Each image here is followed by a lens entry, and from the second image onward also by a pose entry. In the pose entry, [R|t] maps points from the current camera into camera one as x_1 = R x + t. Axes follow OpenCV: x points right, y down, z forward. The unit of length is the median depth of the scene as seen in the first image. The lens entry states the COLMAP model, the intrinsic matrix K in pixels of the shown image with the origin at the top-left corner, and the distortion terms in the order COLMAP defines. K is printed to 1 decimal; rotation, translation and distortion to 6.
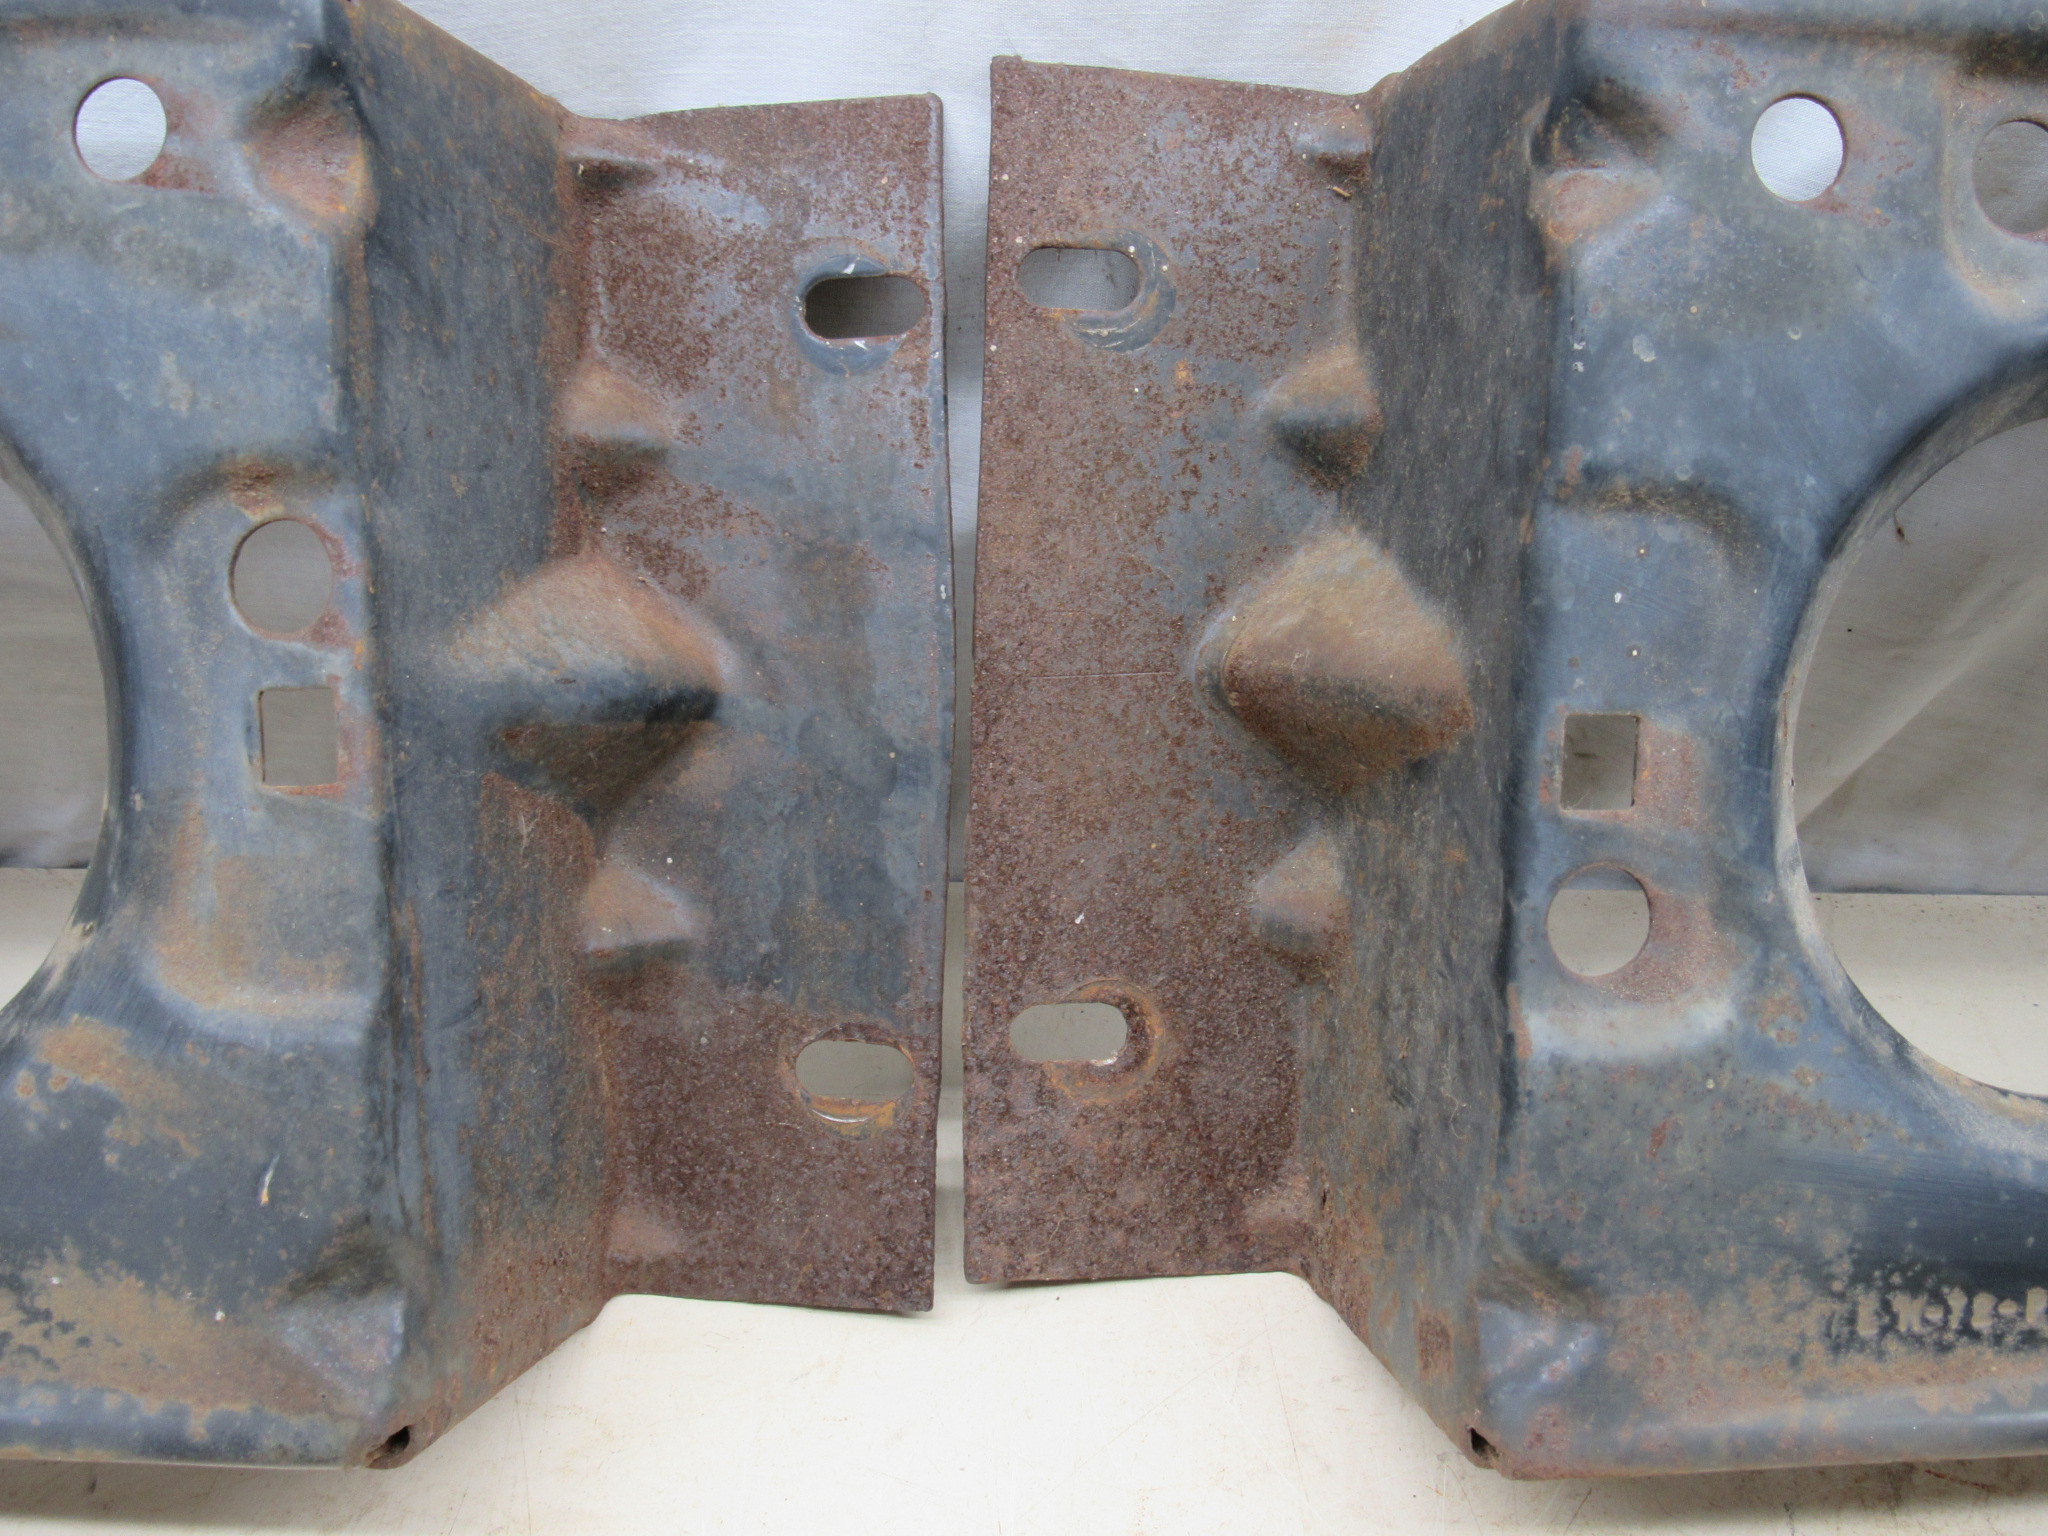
lens RADIAL K [[2133.6, 0, 1024.0], [0, 2133.6, 768.0], [0, 0, 1]] dist [-0.084142, 0.035787]
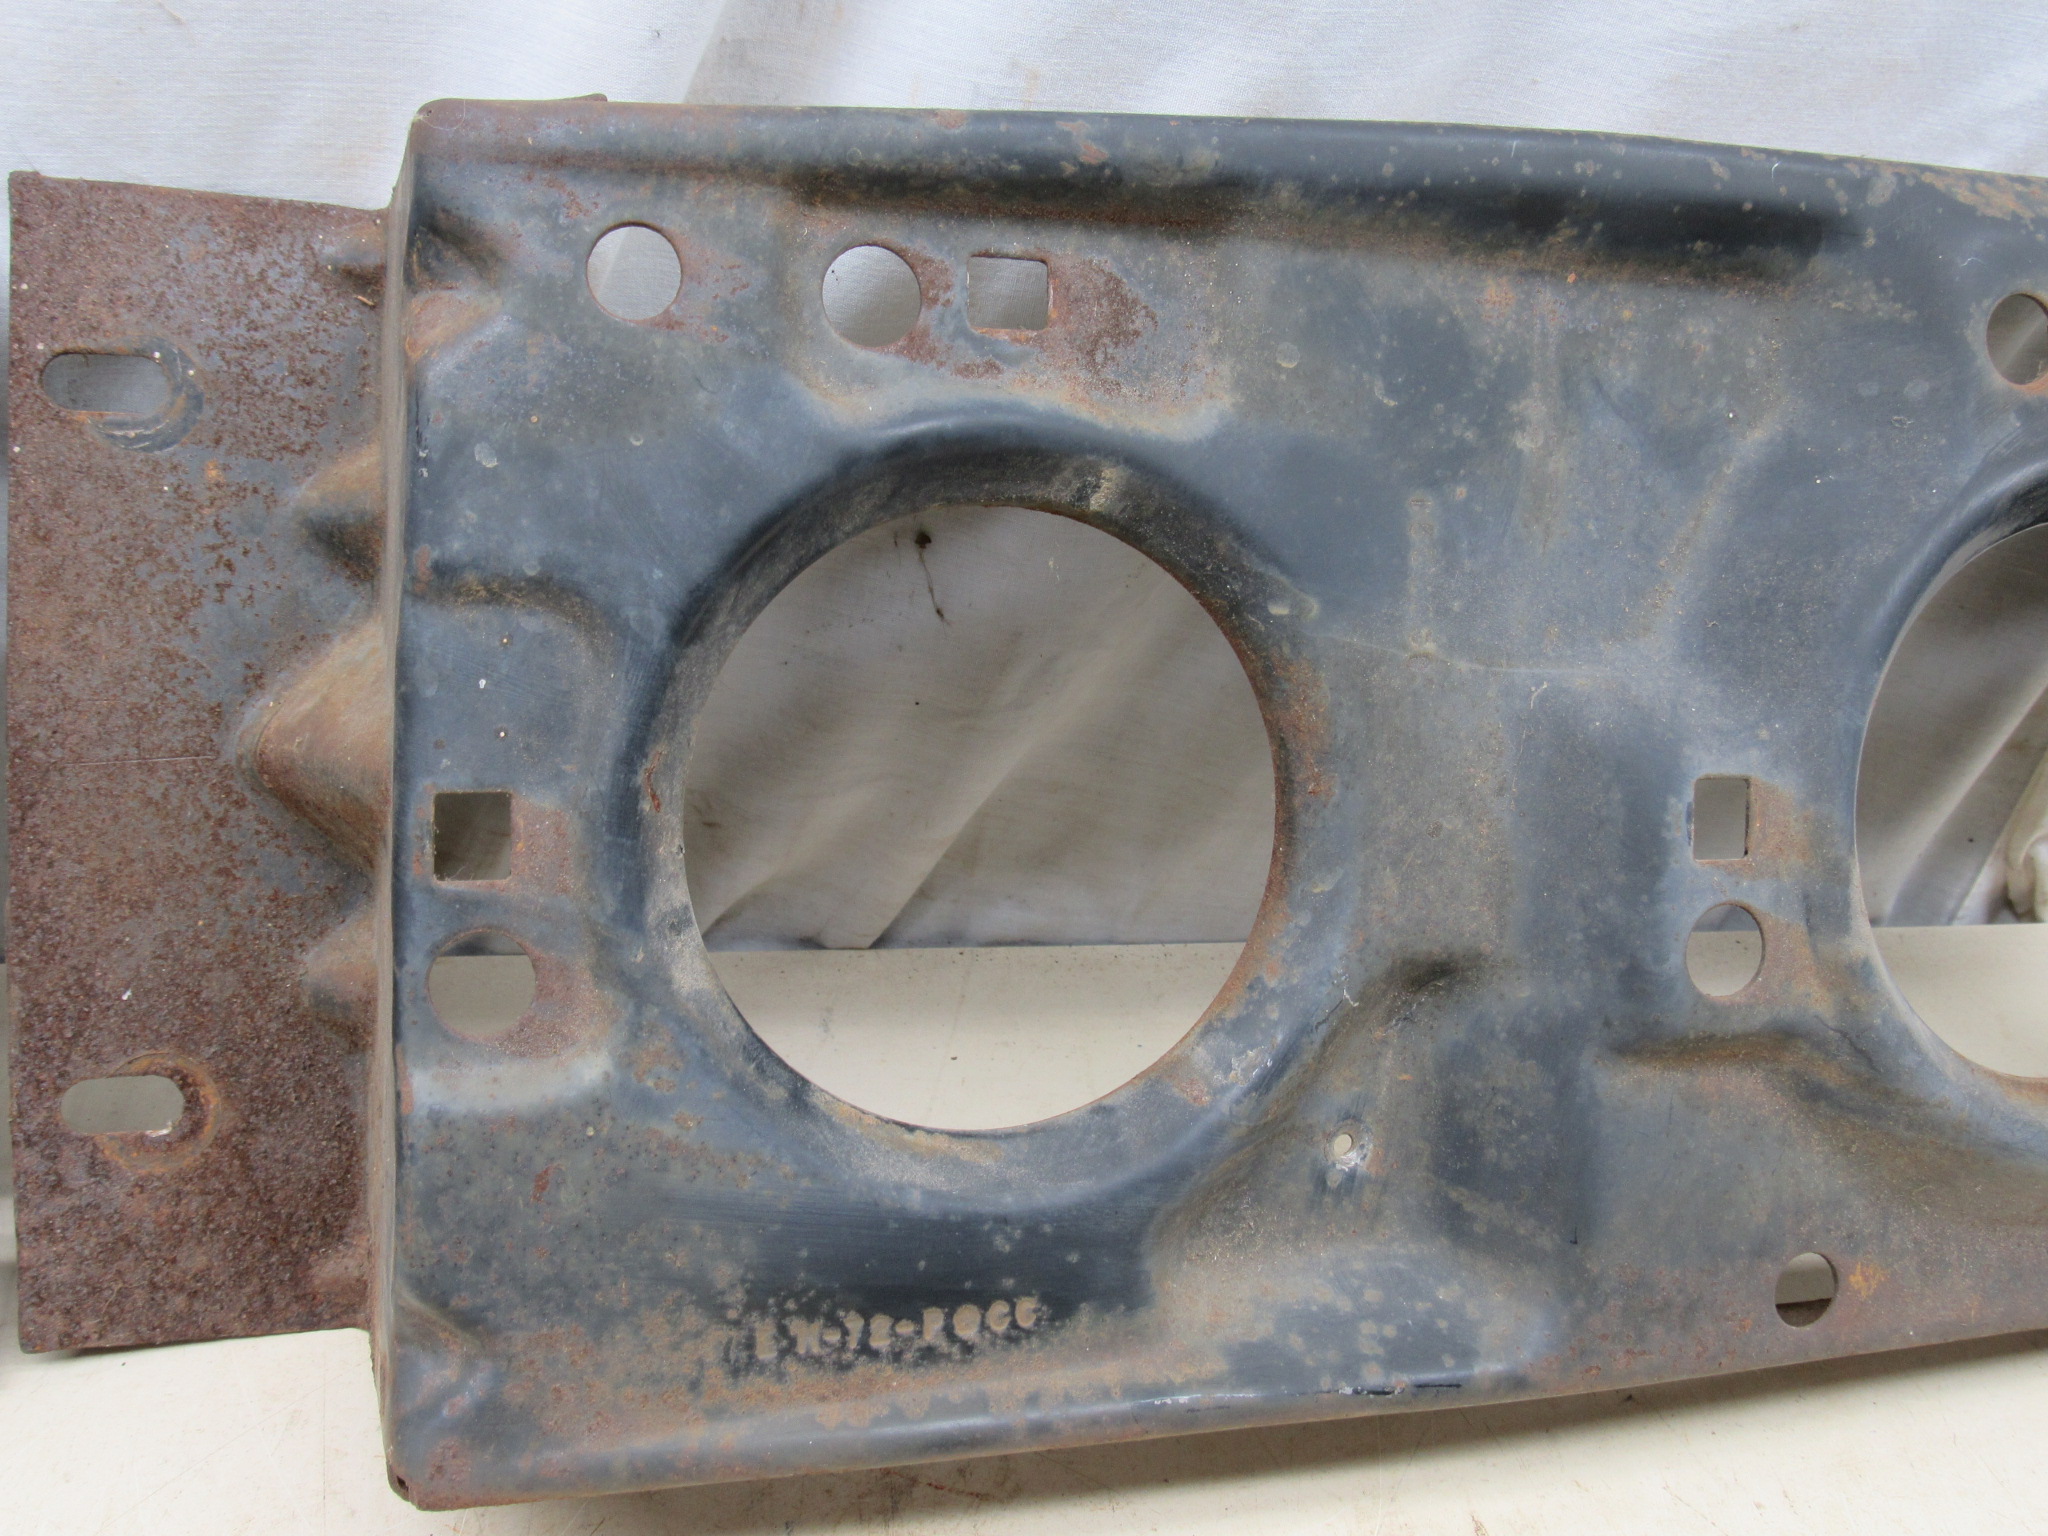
lens RADIAL K [[2133.6, 0, 1024.0], [0, 2133.6, 768.0], [0, 0, 1]] dist [-0.084142, 0.035787]
pose [[0.984355, -0.018937, 0.175175, 0.288569], [0.024496, 0.999261, -0.029622, 0.001246], [-0.174485, 0.033450, 0.984092, -0.091090]]
